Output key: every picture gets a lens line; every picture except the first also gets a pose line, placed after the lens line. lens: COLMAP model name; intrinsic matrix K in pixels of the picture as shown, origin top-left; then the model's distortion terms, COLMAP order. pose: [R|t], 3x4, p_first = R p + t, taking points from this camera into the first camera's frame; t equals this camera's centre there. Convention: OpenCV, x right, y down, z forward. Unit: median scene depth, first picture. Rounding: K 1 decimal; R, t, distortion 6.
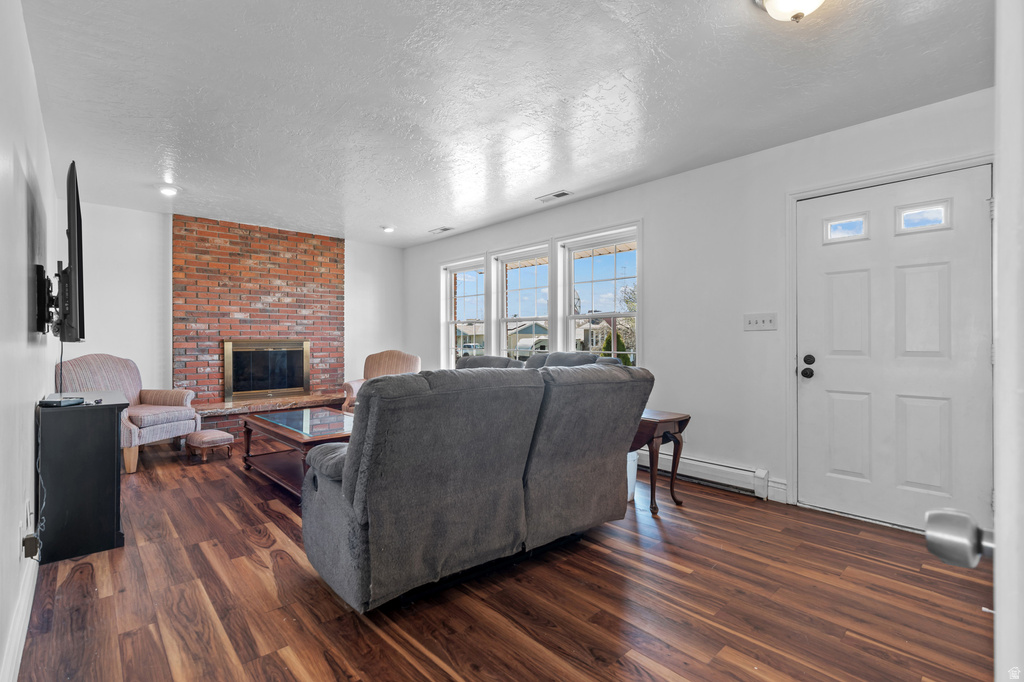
lens RADIAL K [[466.9, 0, 510.0], [0, 466.9, 337.4], [0, 0, 1]] dist [0.001064, -0.000133]
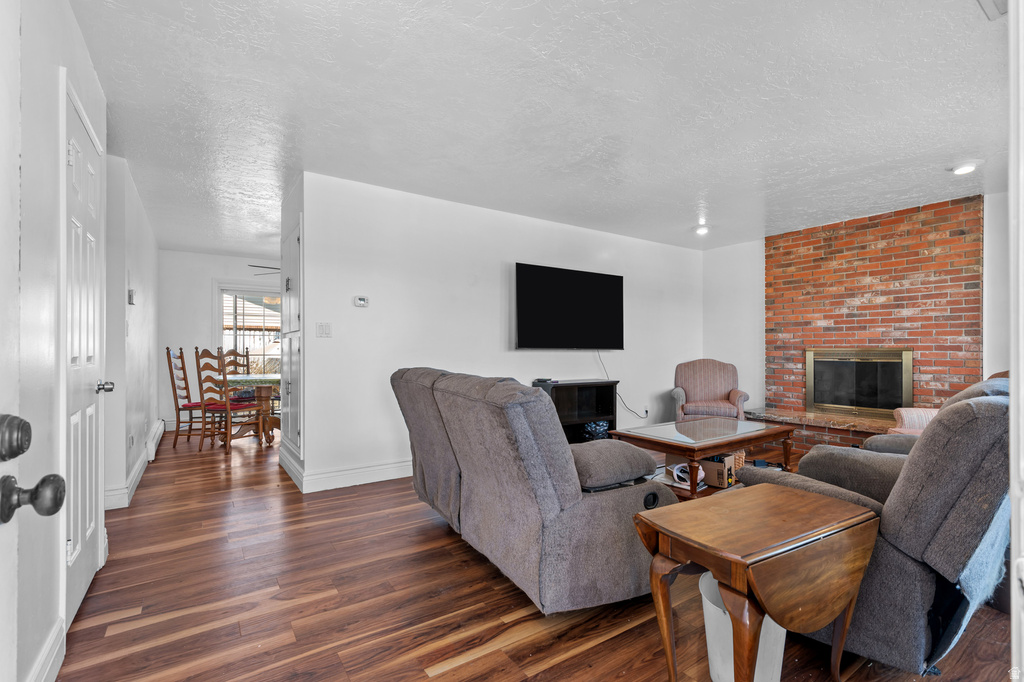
lens RADIAL K [[466.9, 0, 509.4], [0, 466.9, 345.2], [0, 0, 1]] dist [0.001064, -0.000133]
pose [[-0.154289, -0.007055, -0.988001, 0.448339], [0.003736, 0.999963, -0.007724, 0.002915], [0.988019, -0.004883, -0.154257, 0.514731]]
